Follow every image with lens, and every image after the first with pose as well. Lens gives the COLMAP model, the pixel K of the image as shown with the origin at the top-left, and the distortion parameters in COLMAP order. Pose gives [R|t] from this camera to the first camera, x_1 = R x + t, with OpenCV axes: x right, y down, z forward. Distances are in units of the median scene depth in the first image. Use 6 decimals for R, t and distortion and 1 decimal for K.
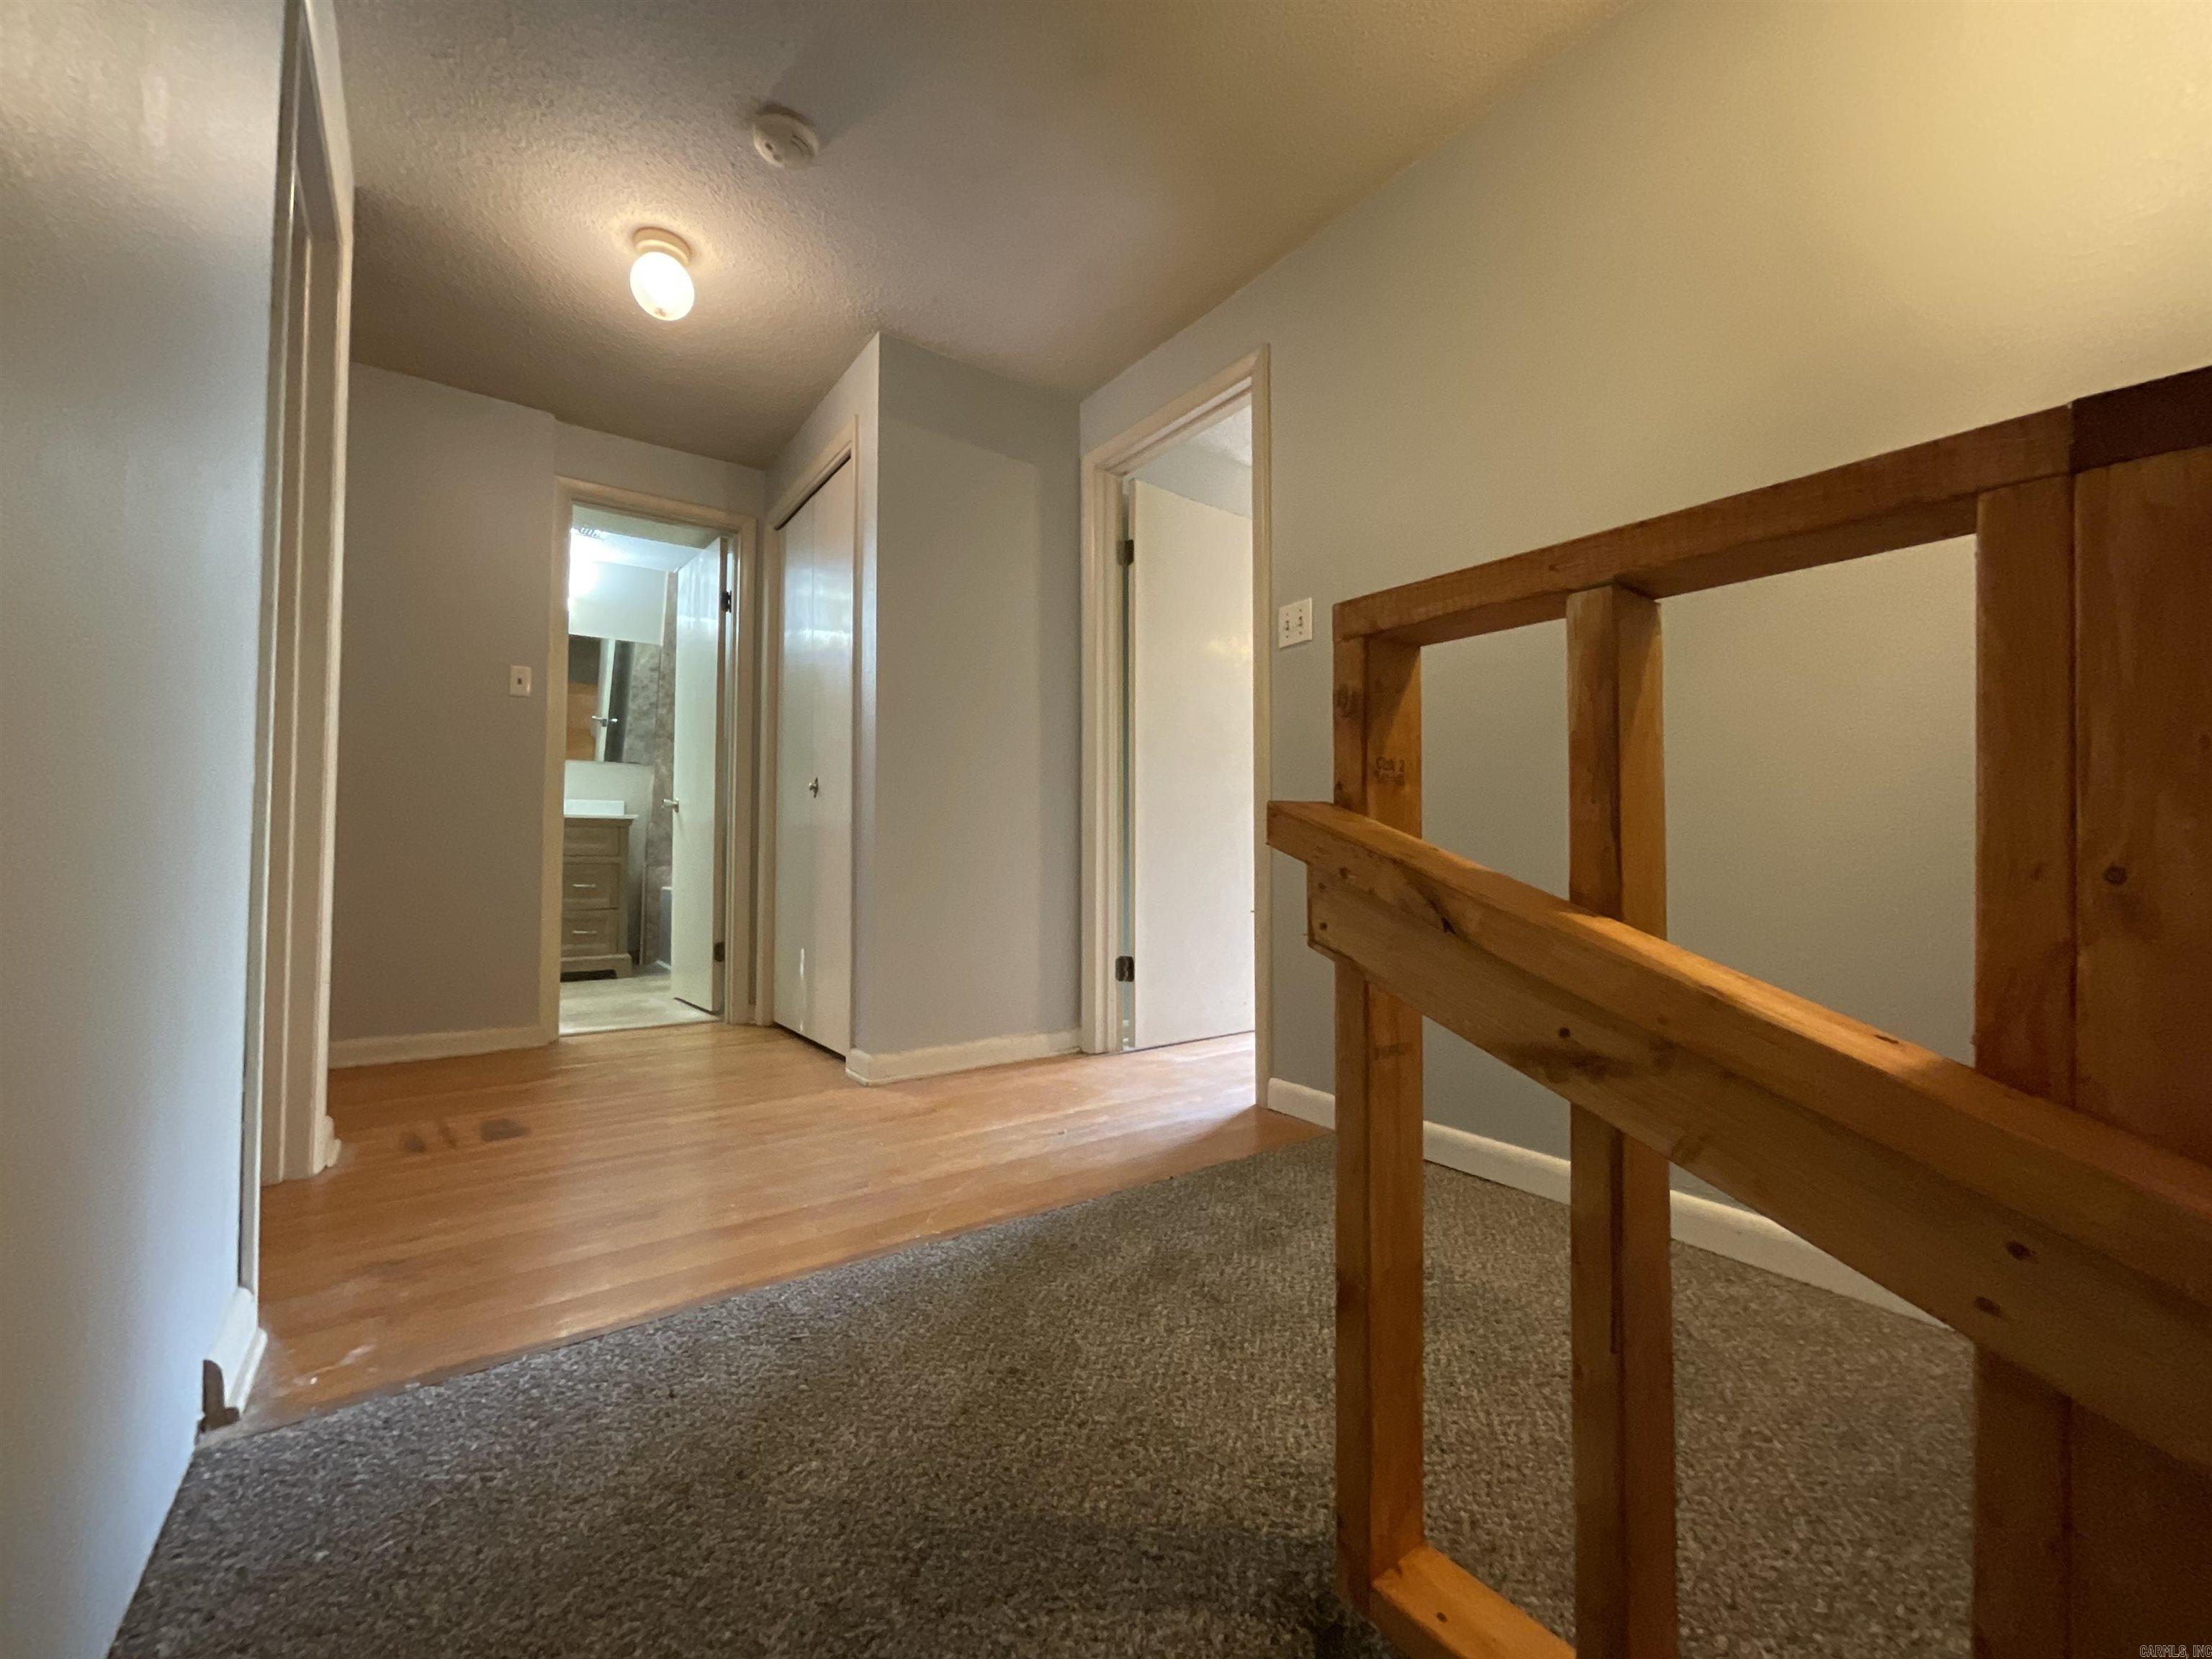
lens RADIAL K [[899.1, 0, 1111.1], [0, 899.1, 833.8], [0, 0, 1]] dist [-0.004503, 0.004385]
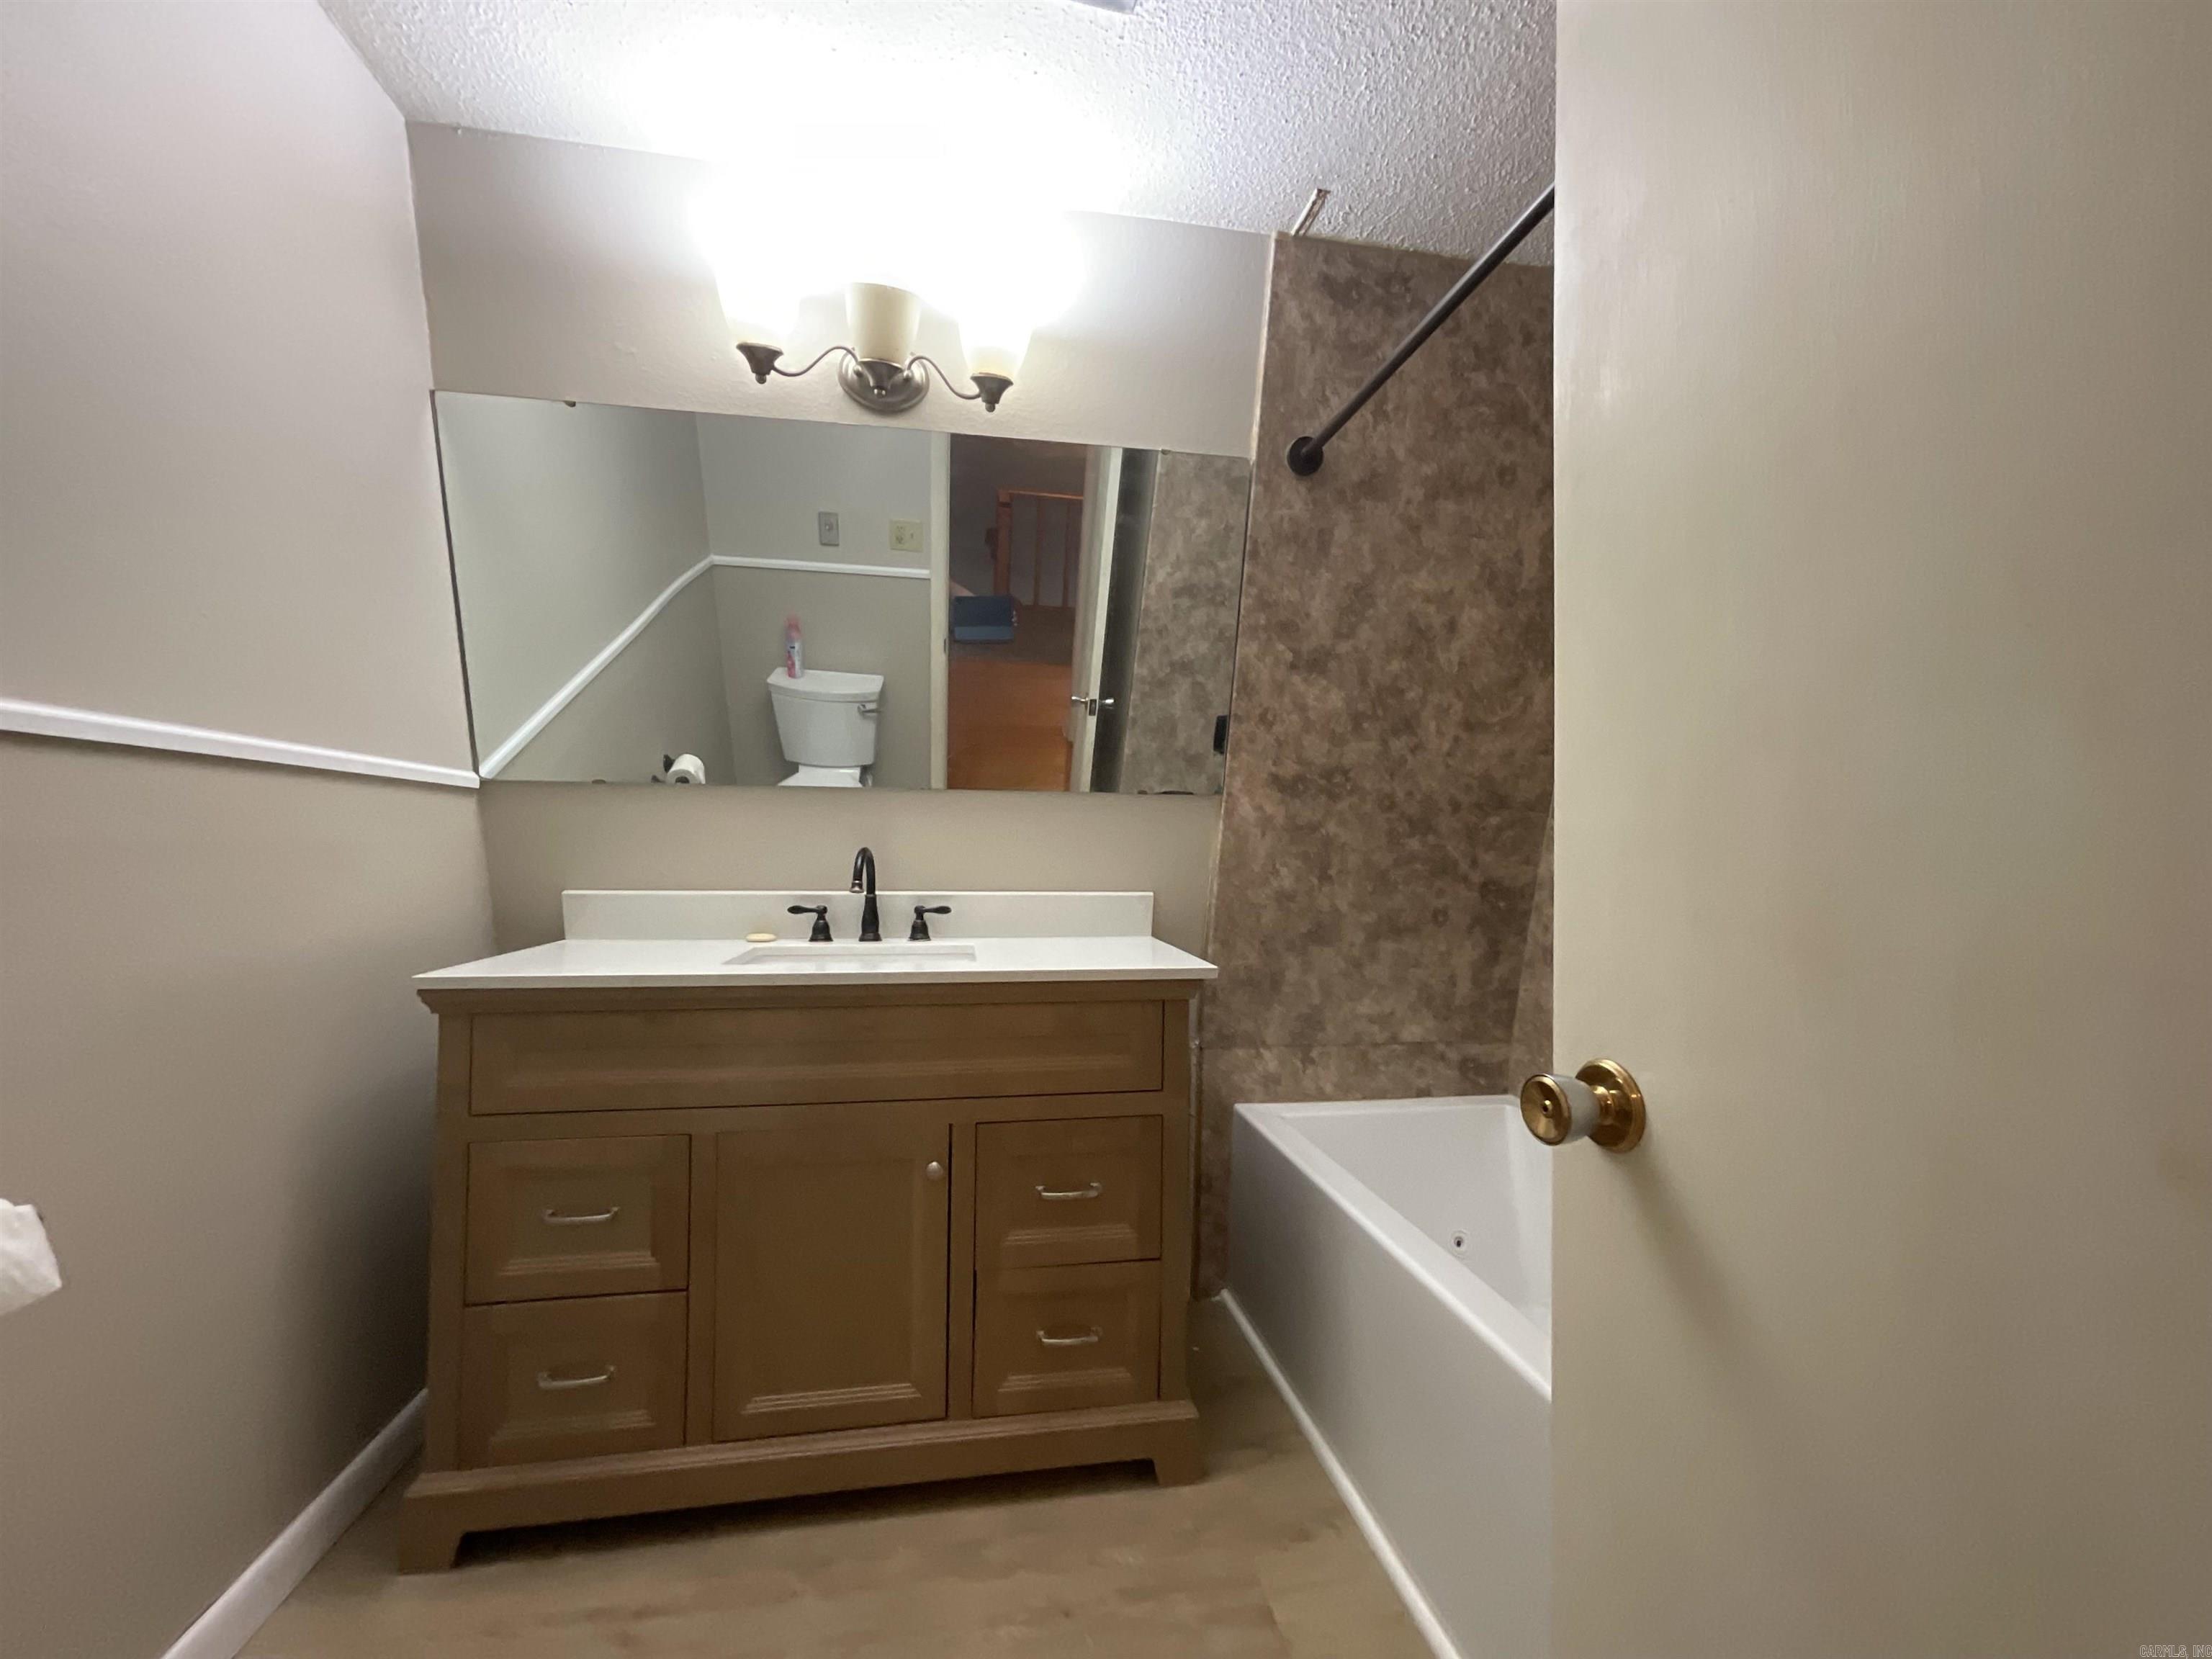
lens RADIAL K [[899.1, 0, 1106.8], [0, 899.1, 833.8], [0, 0, 1]] dist [-0.004503, 0.004385]
pose [[0.890397, -0.003228, -0.455173, -0.320541], [0.006351, 0.999966, 0.005332, -0.053200], [0.455140, -0.007638, 0.890387, 0.541347]]
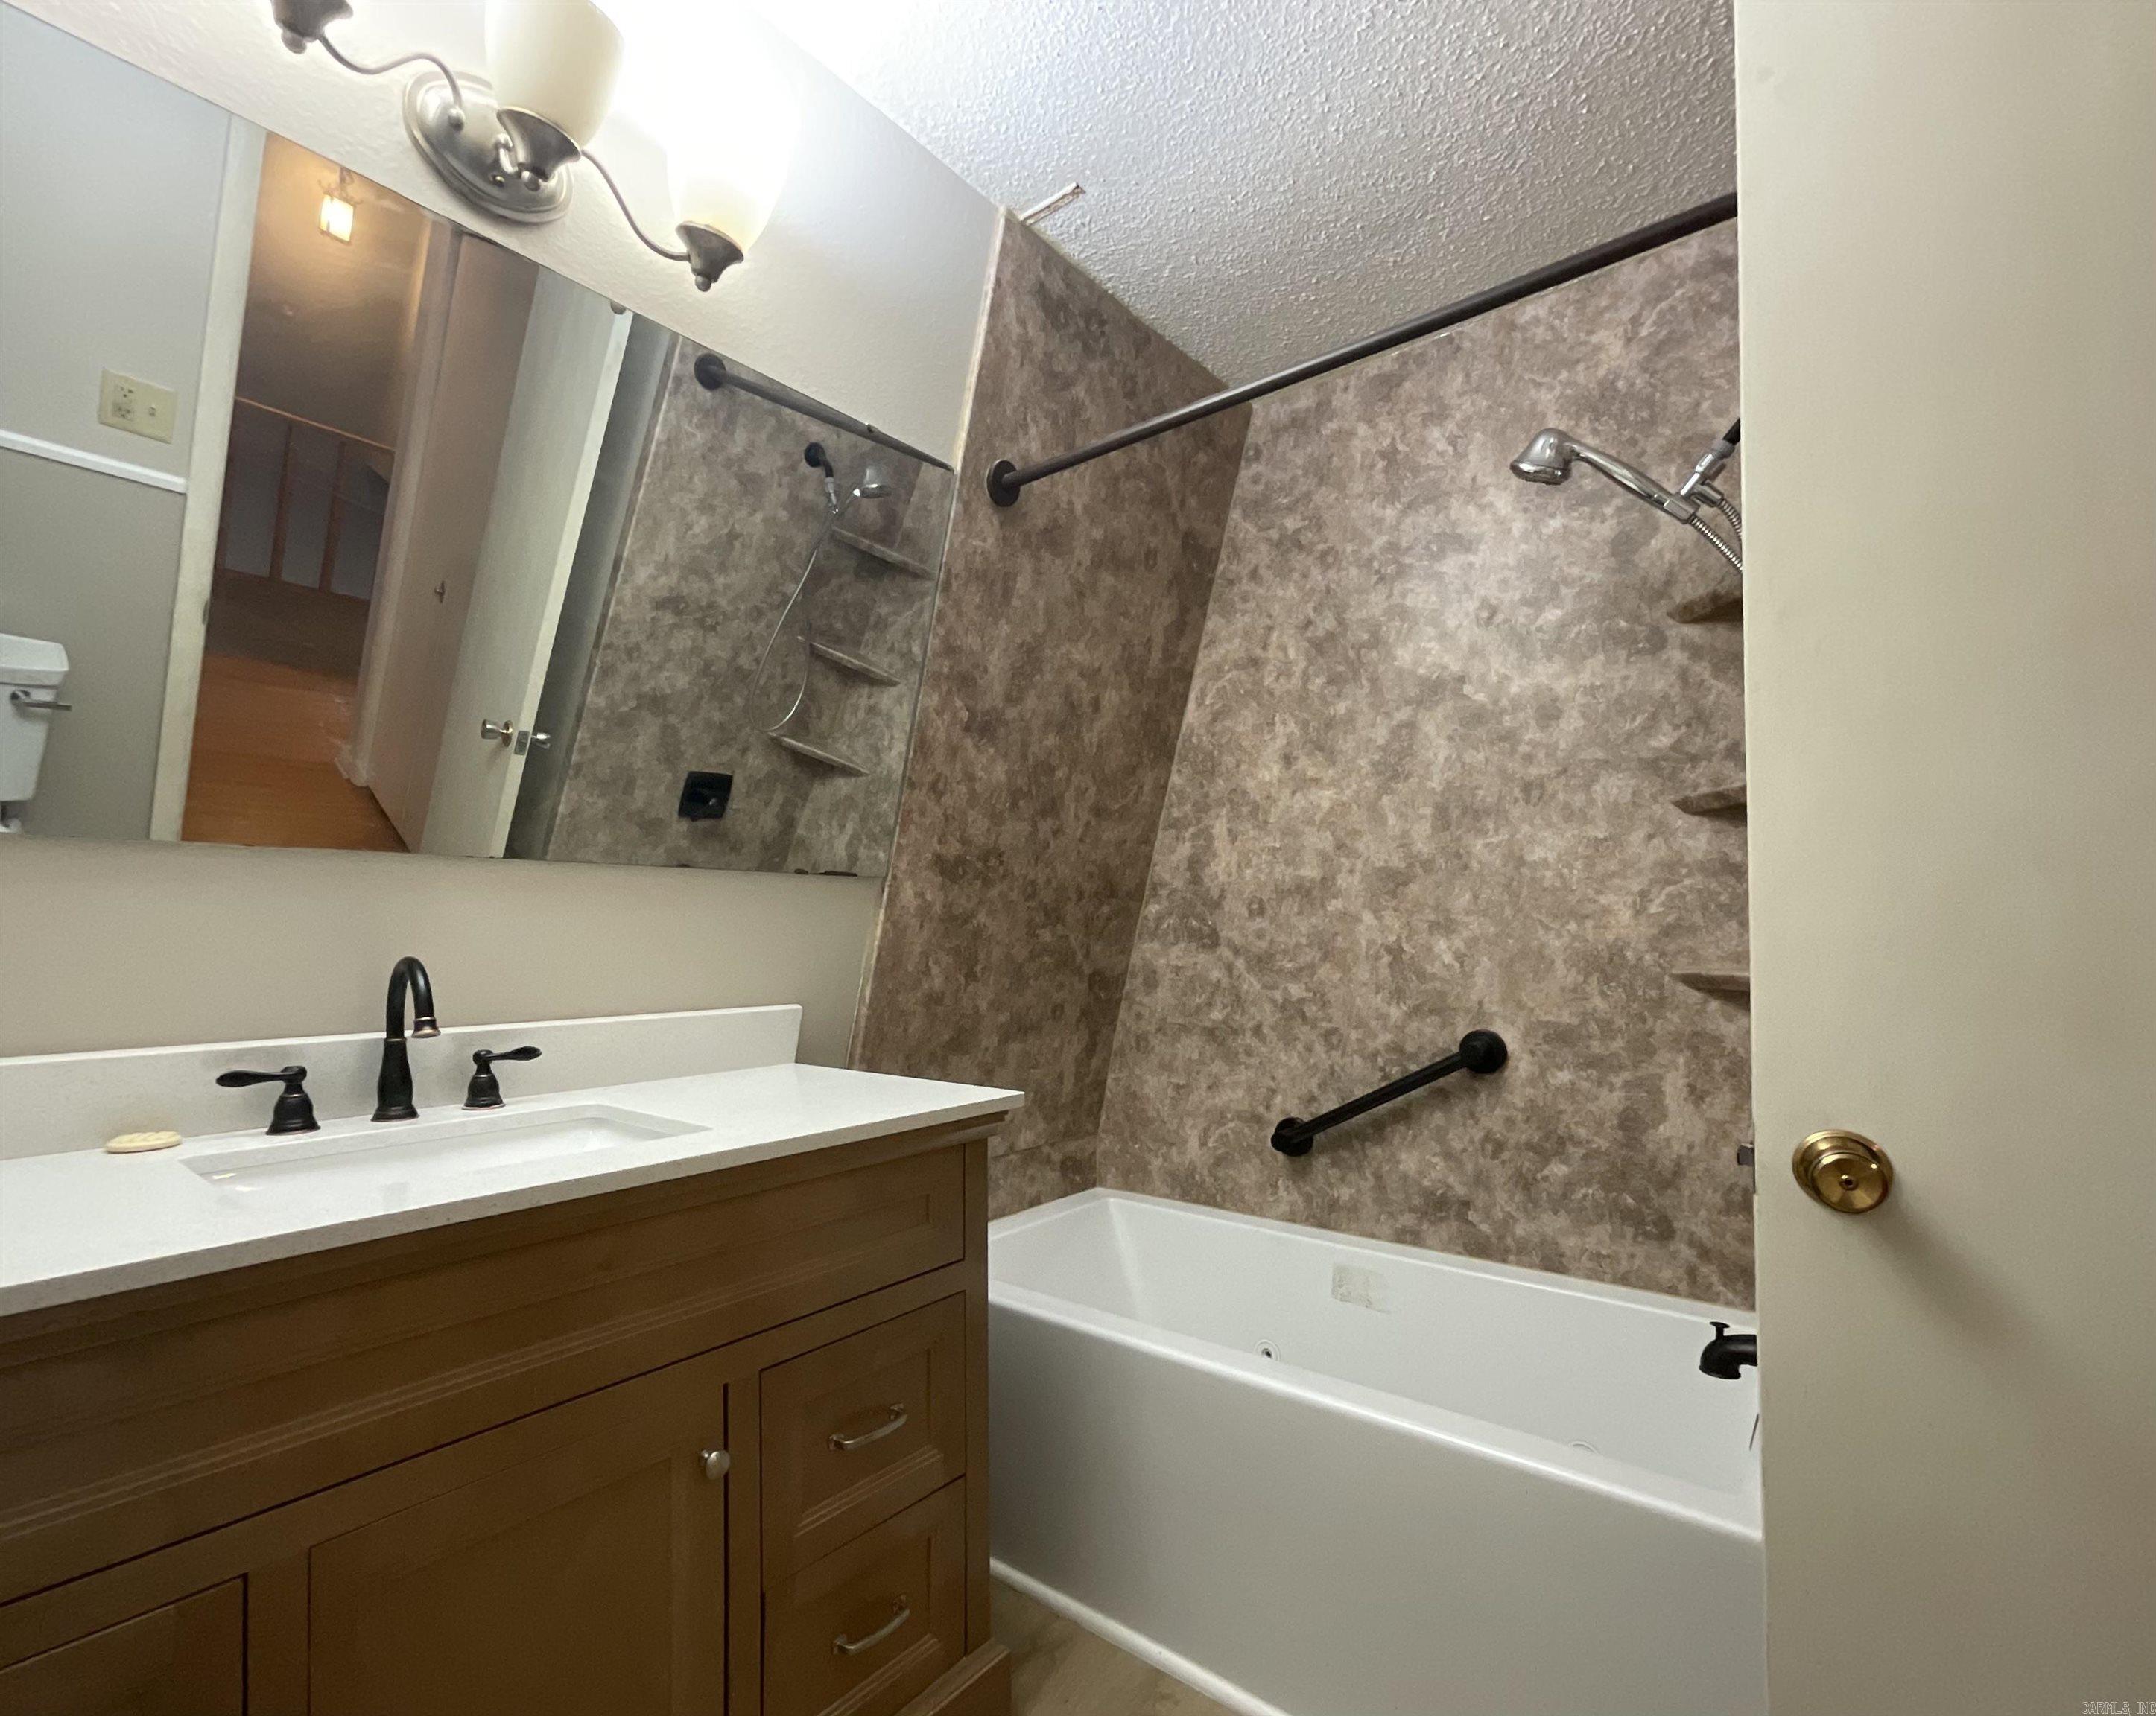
lens RADIAL K [[996.9, 0, 1066.2], [0, 996.9, 926.4], [0, 0, 1]] dist [-0.004013, 0.001024]
pose [[0.972616, -0.008134, 0.232275, -0.442968], [0.003575, 0.999793, 0.020040, -0.056639], [-0.232390, -0.018661, 0.972444, 0.556228]]
